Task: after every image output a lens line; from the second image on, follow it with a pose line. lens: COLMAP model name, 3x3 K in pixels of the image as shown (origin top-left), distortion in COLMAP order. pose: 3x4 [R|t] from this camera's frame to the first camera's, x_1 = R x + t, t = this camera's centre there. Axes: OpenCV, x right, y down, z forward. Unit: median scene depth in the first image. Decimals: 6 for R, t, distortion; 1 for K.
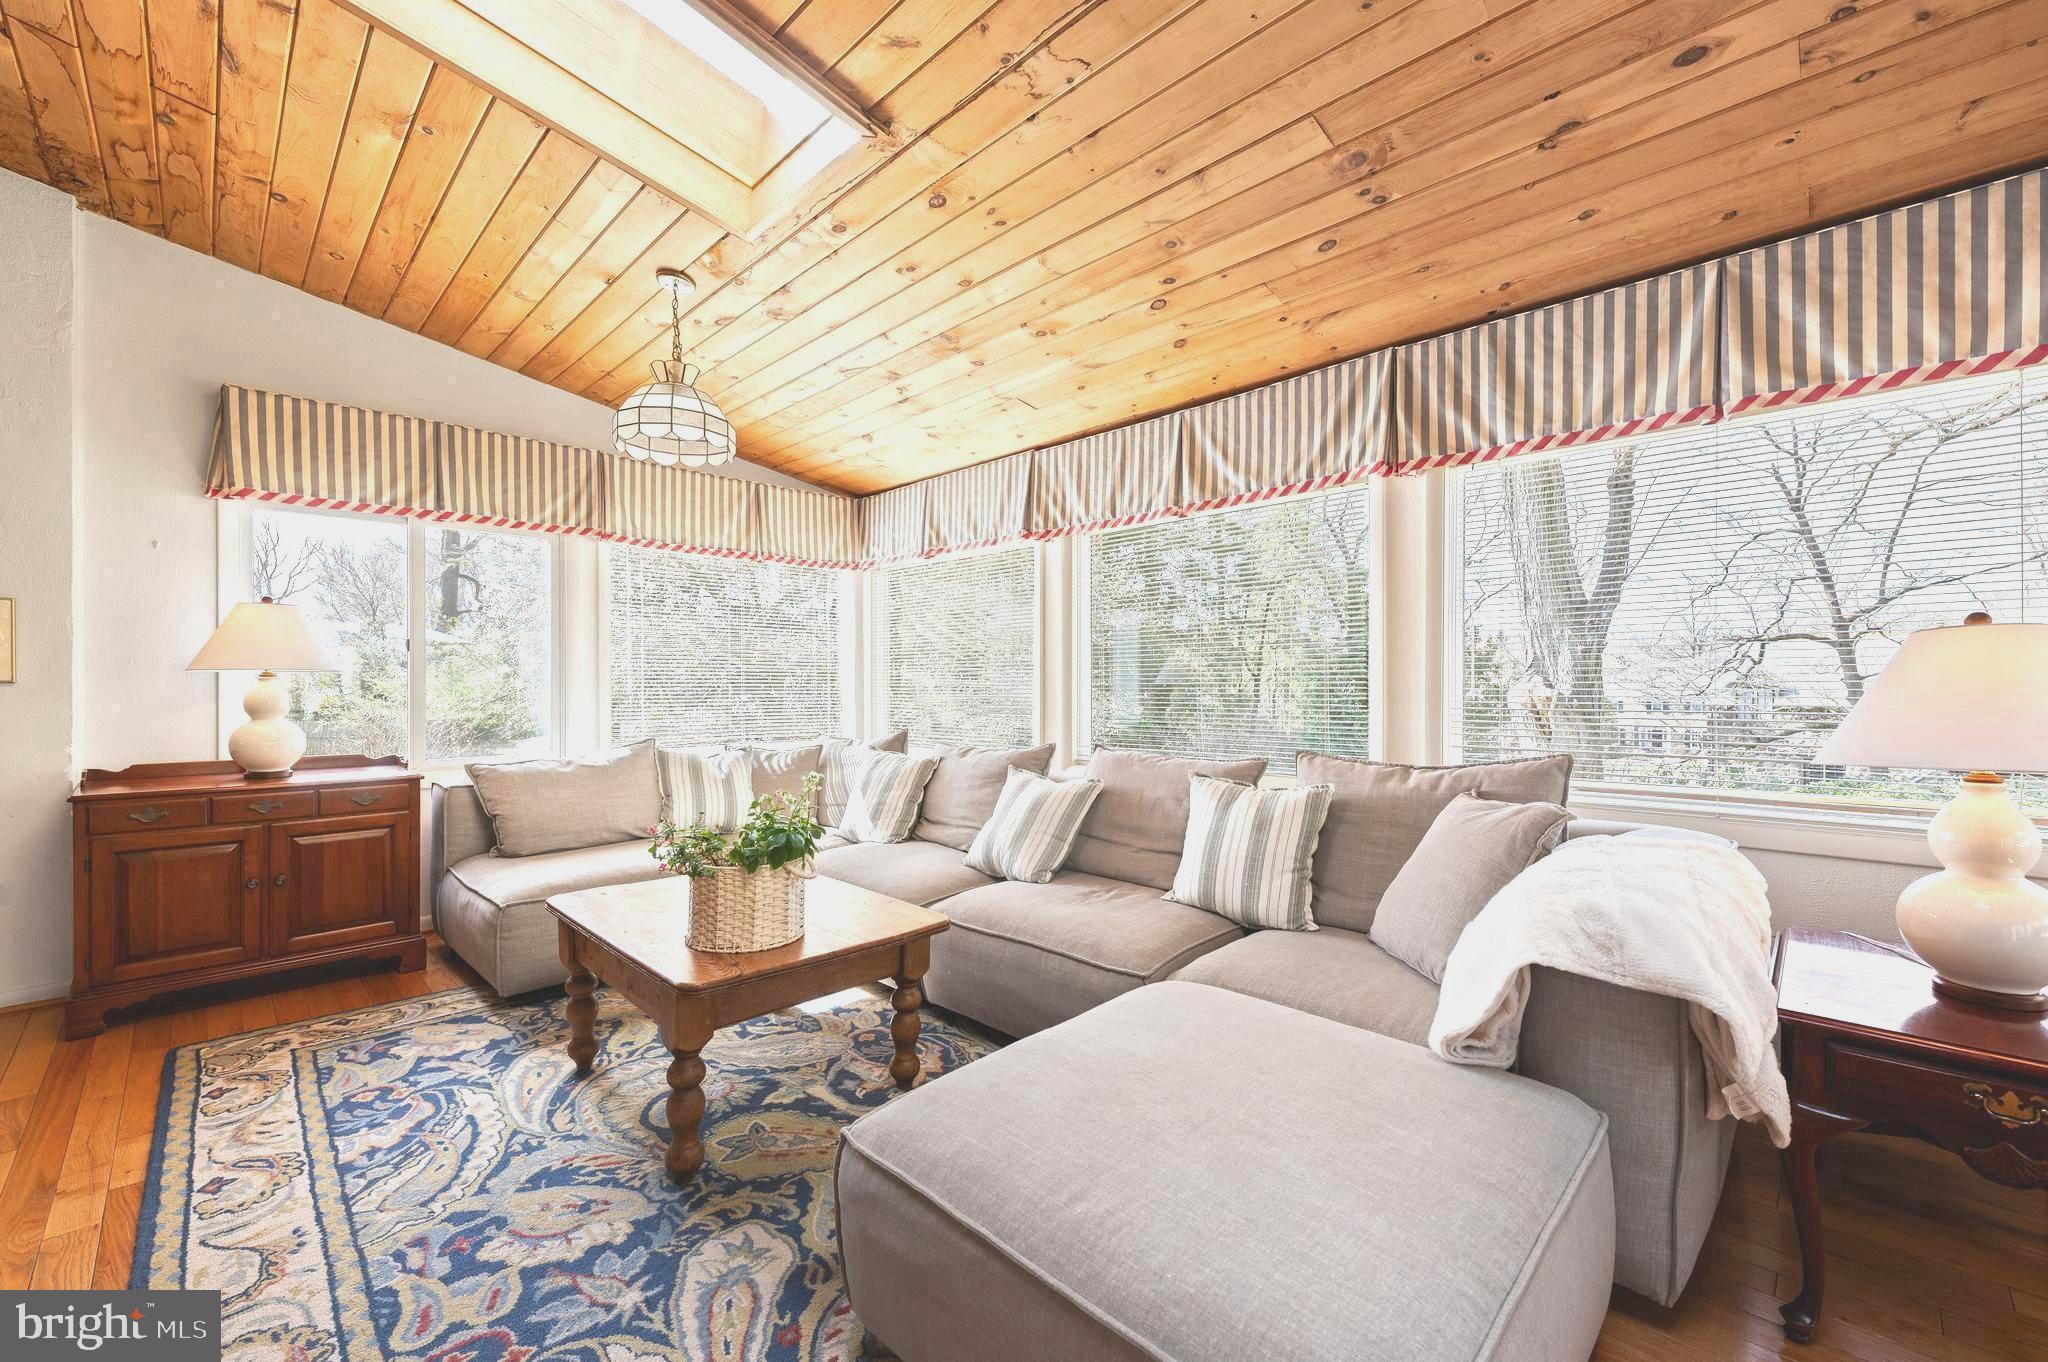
lens RADIAL K [[826.9, 0, 1029.7], [0, 826.9, 689.8], [0, 0, 1]] dist [-0.001716, 0.000510]
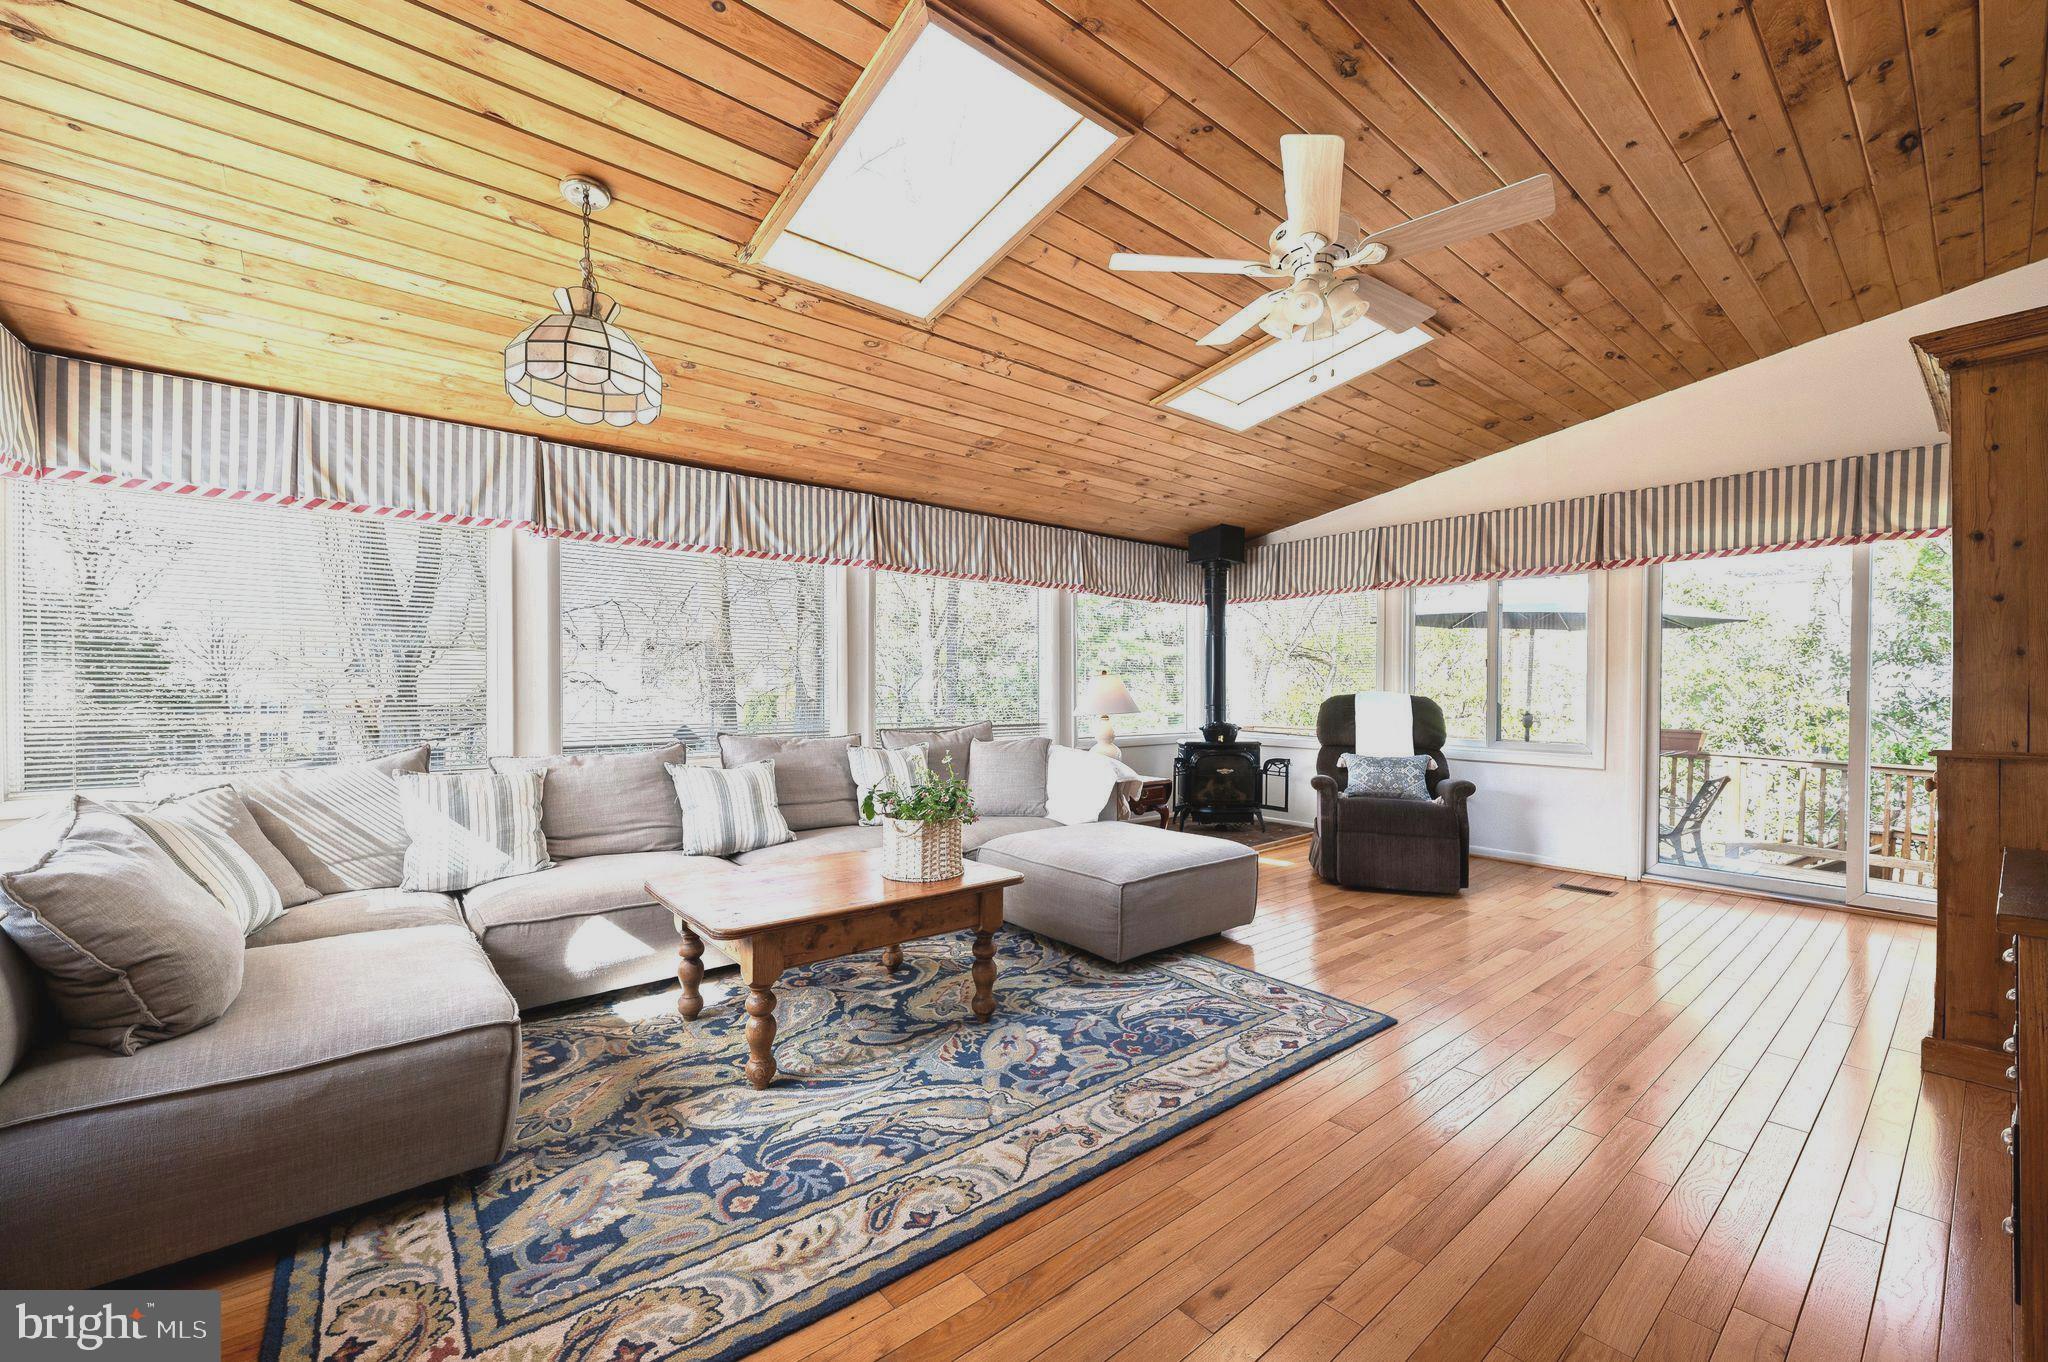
lens RADIAL K [[826.9, 0, 1029.2], [0, 826.9, 688.1], [0, 0, 1]] dist [-0.001716, 0.000510]
pose [[0.086686, 0.000831, 0.996235, -1.542708], [0.002271, 0.999997, -0.001031, -0.007063], [-0.996233, 0.002351, 0.086683, 0.636252]]
